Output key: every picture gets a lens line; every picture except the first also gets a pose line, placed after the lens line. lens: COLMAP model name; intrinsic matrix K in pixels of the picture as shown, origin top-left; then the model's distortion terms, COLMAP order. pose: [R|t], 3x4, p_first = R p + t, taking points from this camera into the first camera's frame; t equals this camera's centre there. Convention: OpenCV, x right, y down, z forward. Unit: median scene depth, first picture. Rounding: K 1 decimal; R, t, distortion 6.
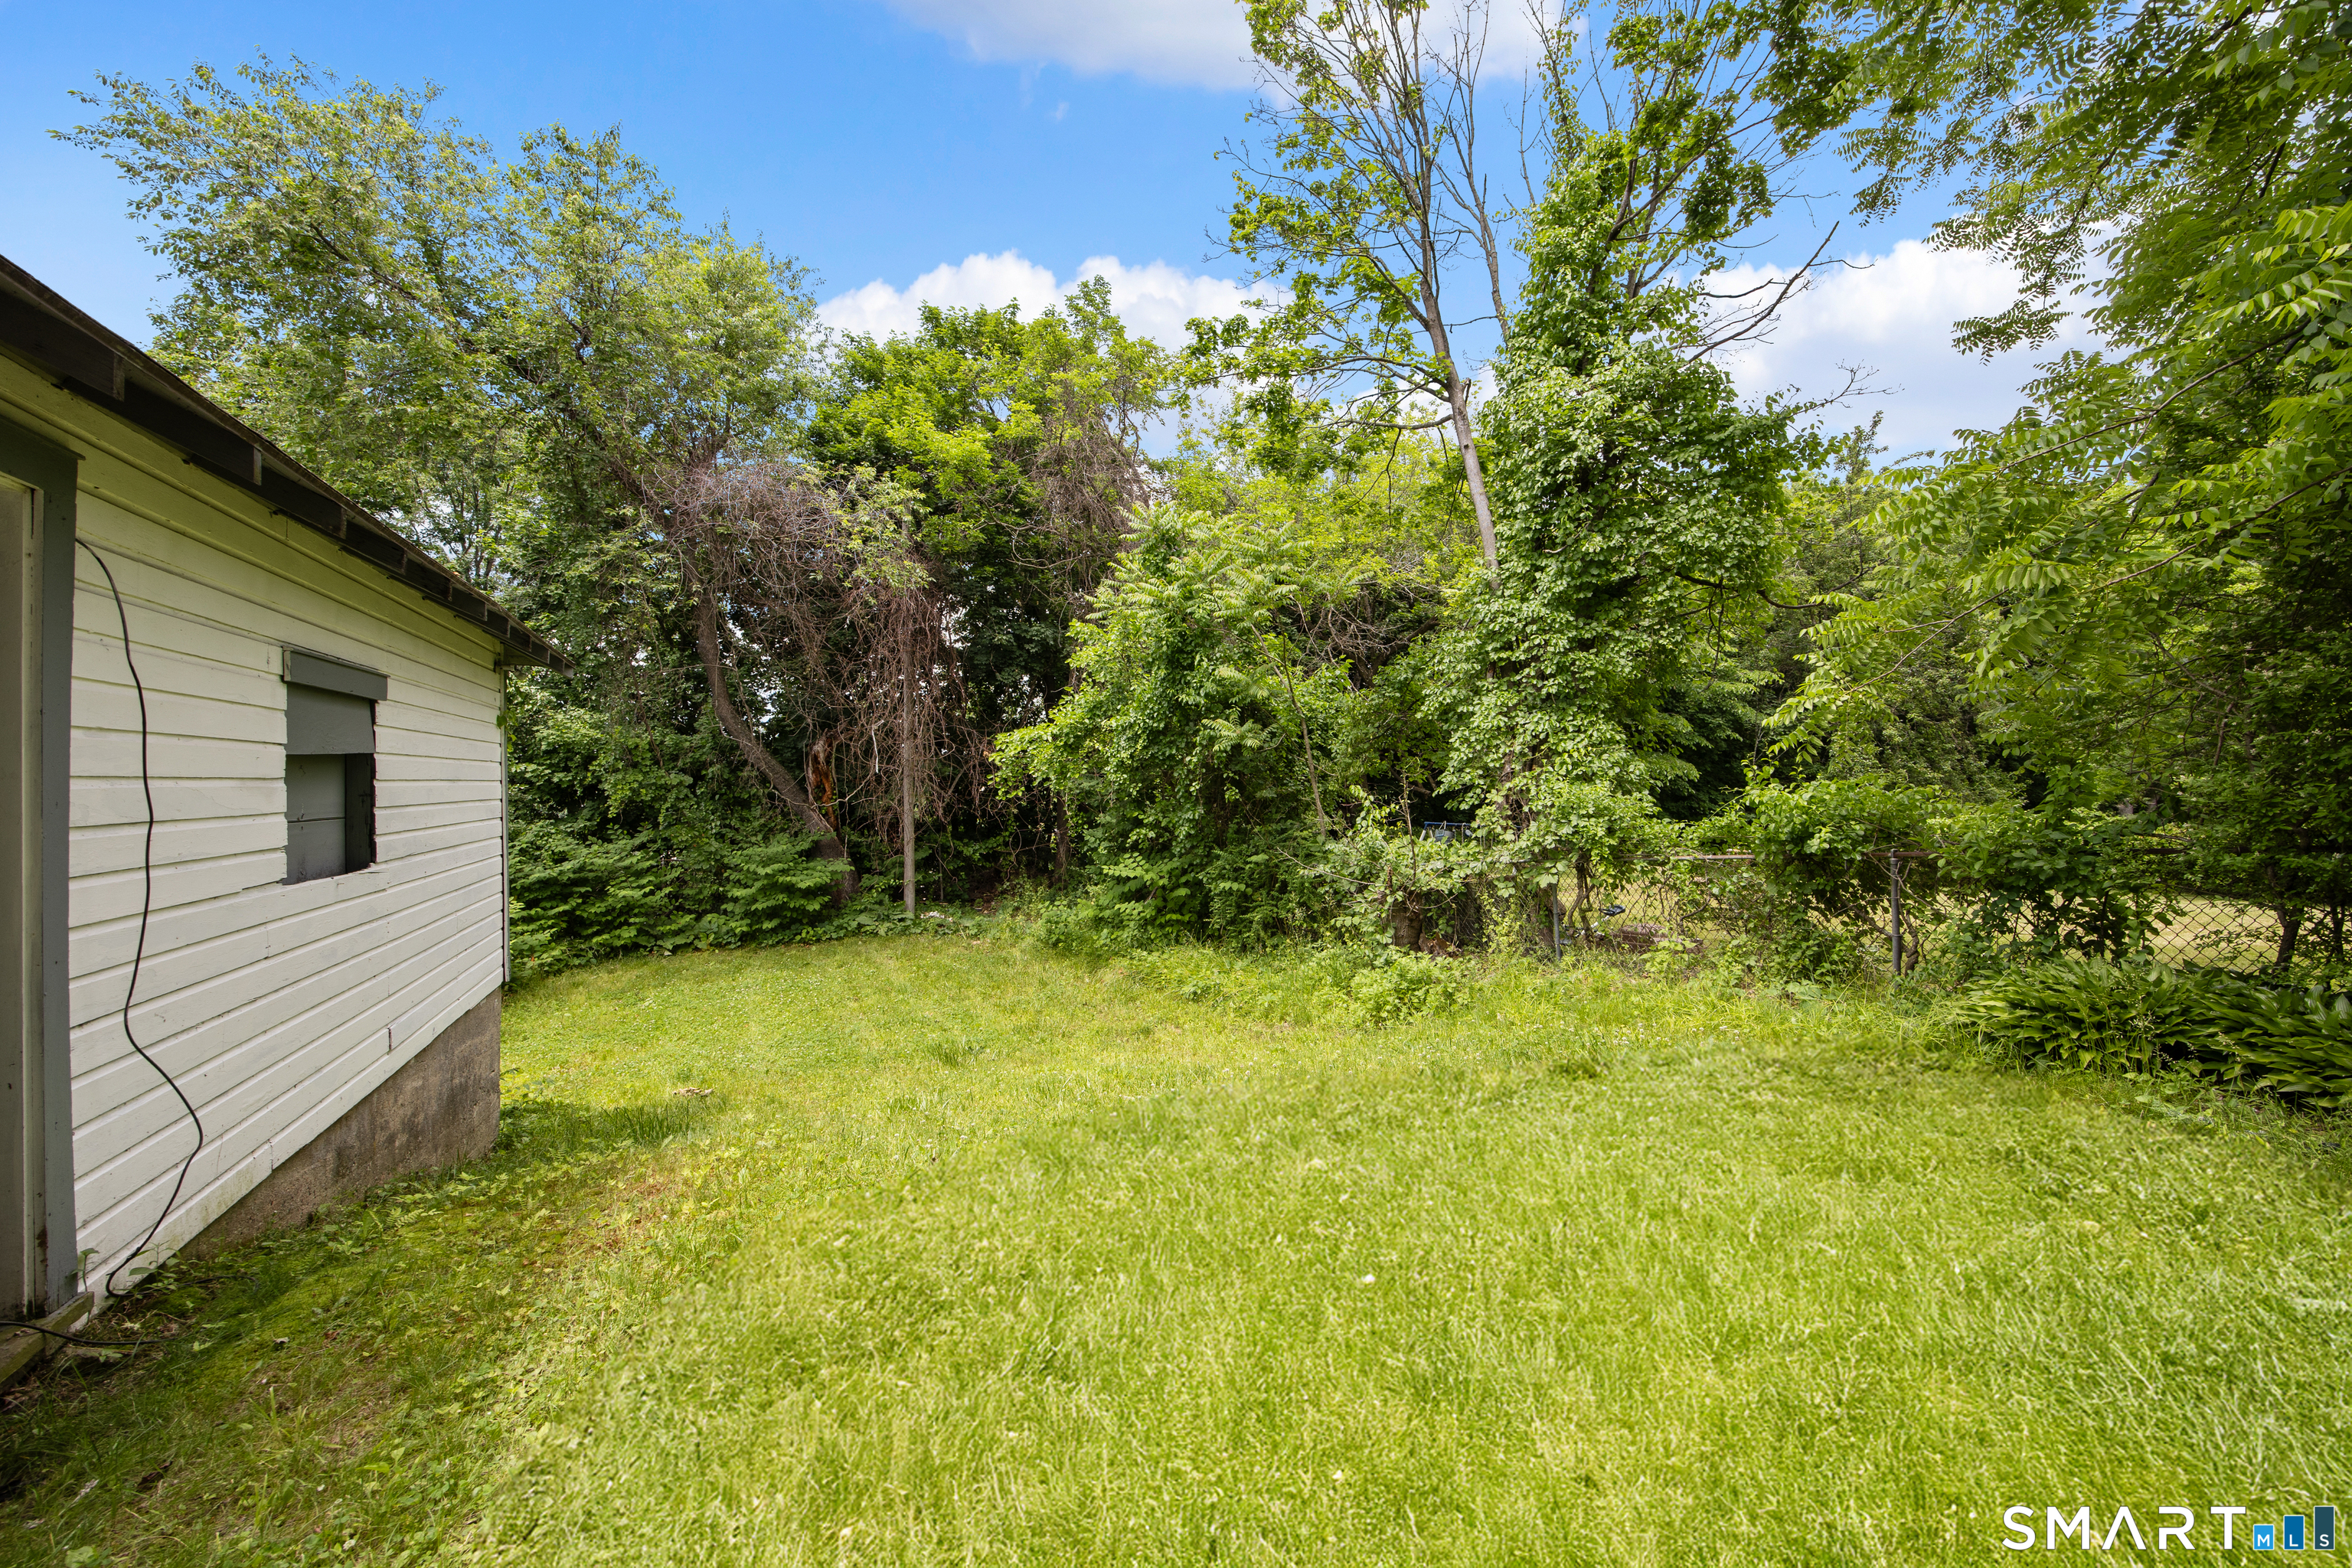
lens RADIAL K [[947.8, 0, 1177.3], [0, 947.8, 779.4], [0, 0, 1]] dist [-0.000039, -0.000690]
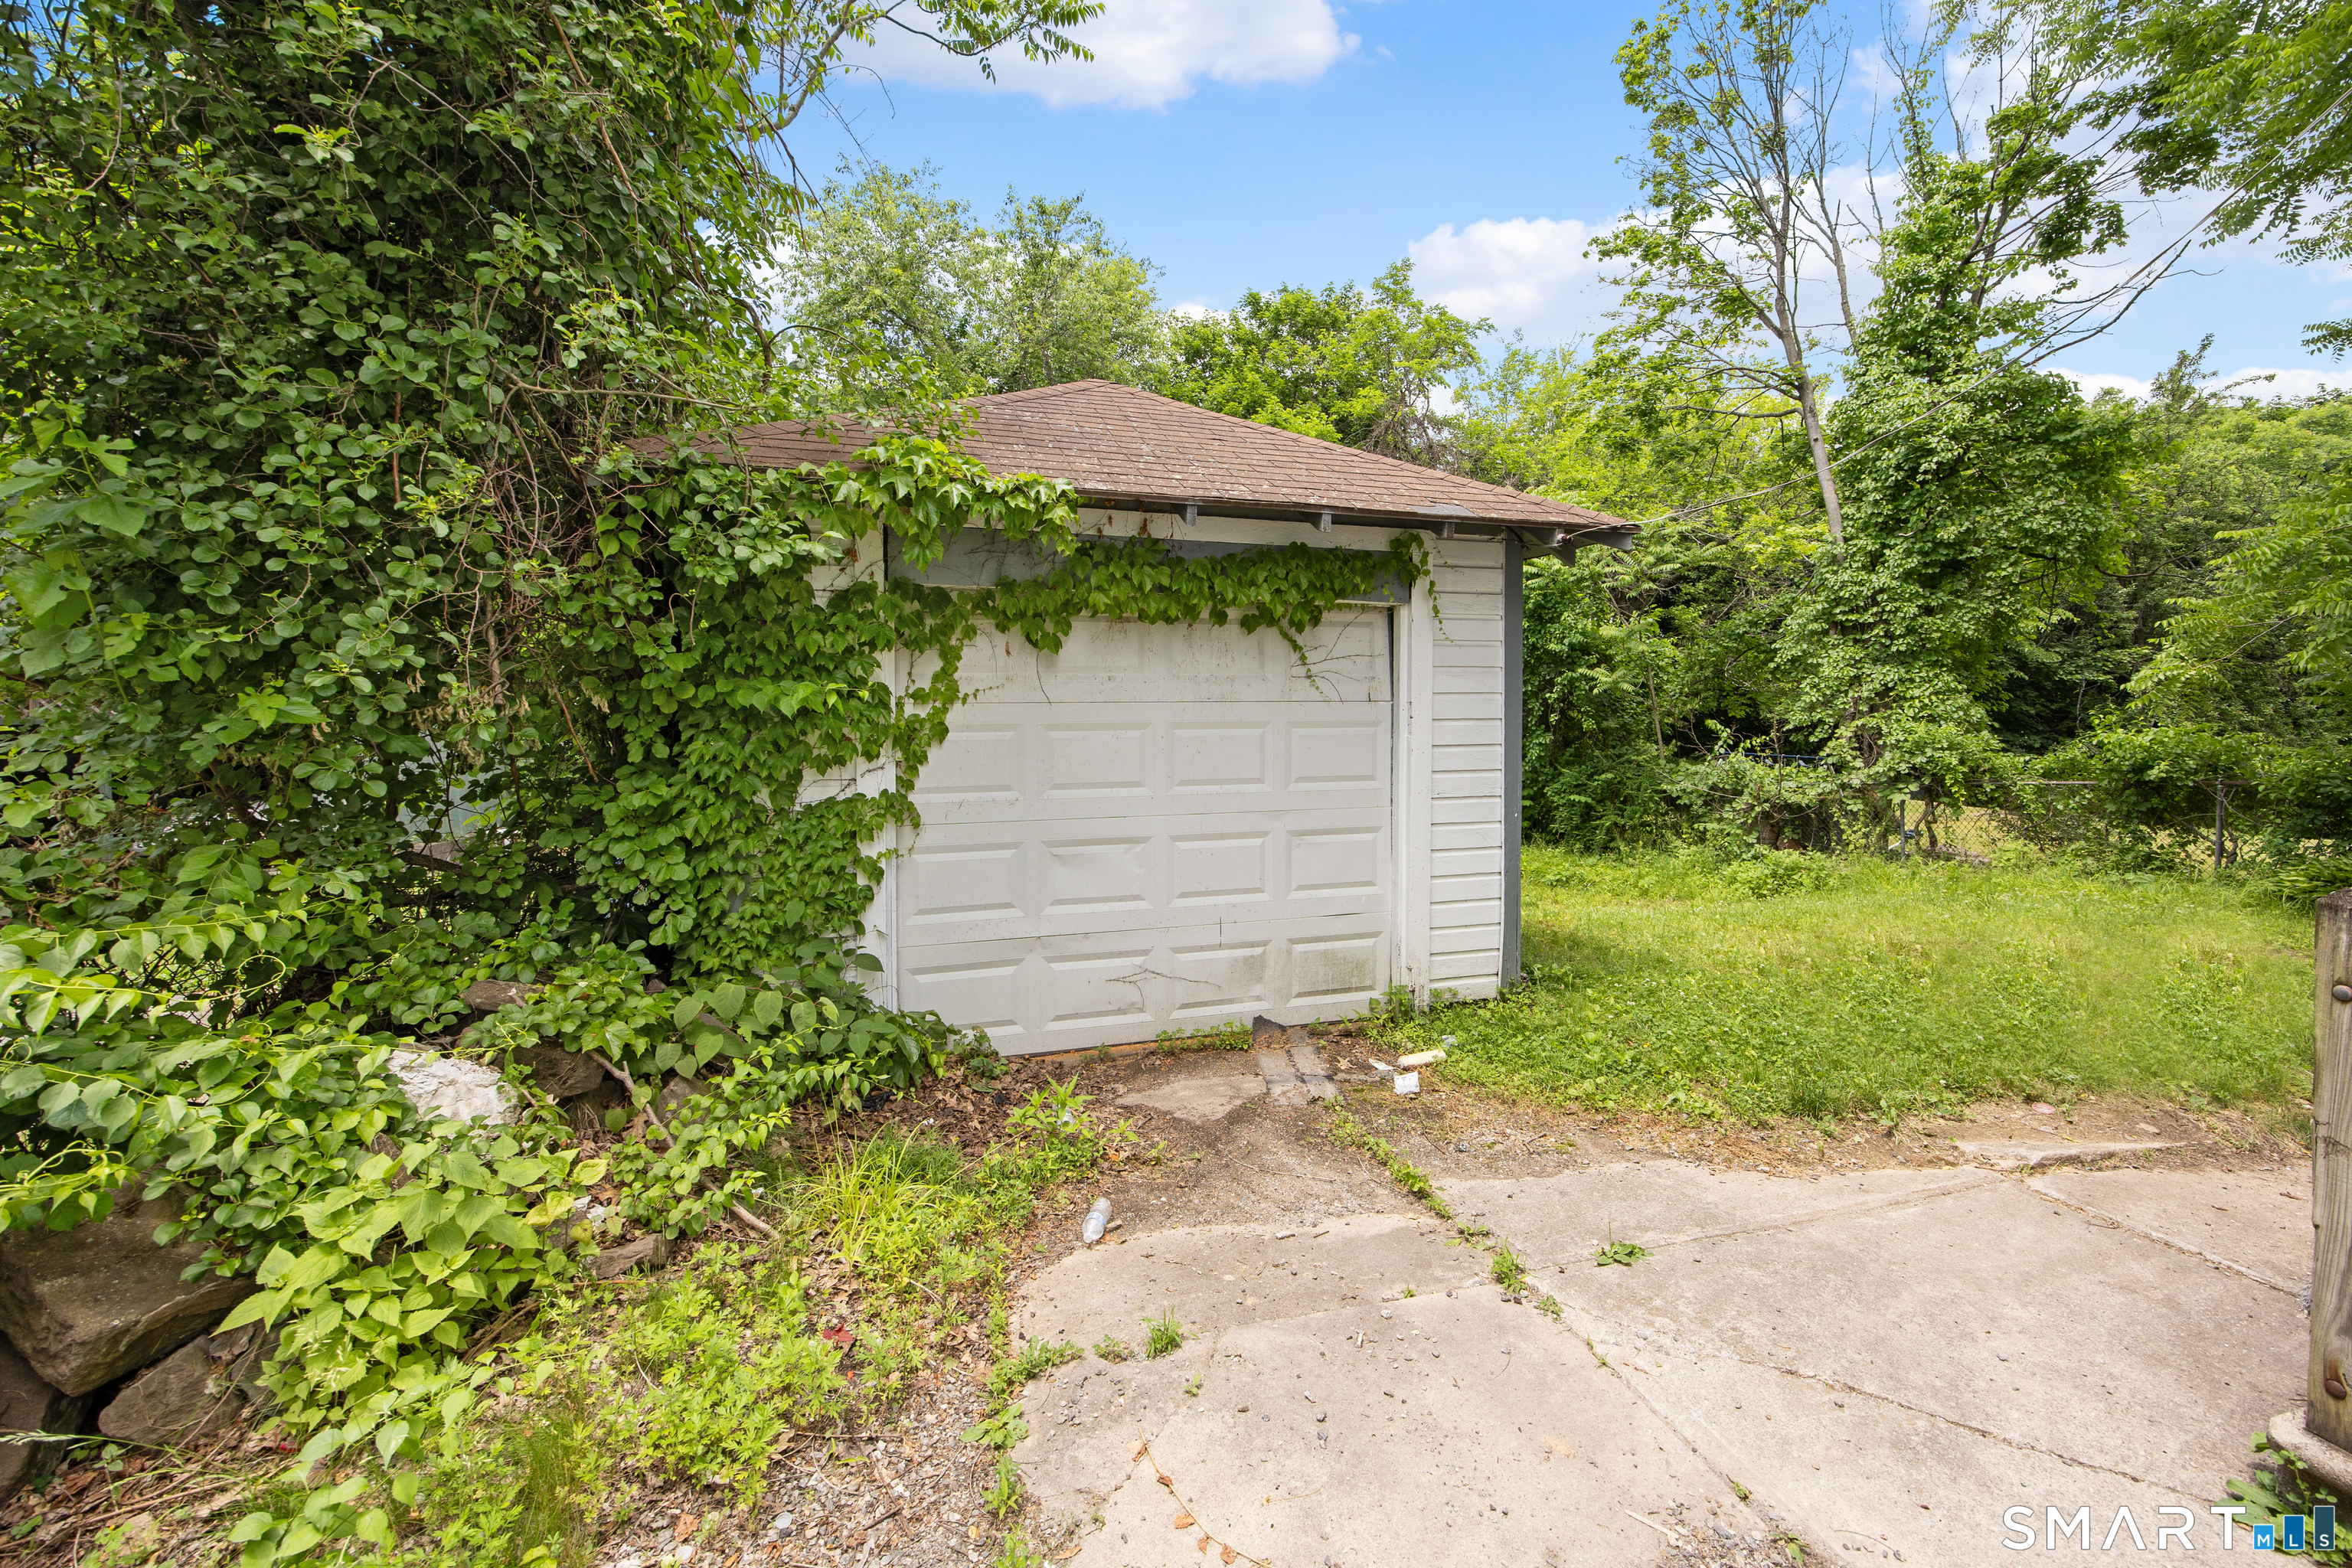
lens RADIAL K [[947.8, 0, 1180.0], [0, 947.8, 741.0], [0, 0, 1]] dist [-0.000039, -0.000690]
pose [[0.985077, 0.025991, -0.170141, -0.316133], [-0.018921, 0.998894, 0.043043, -0.007231], [0.171072, -0.039181, 0.984479, -0.385401]]
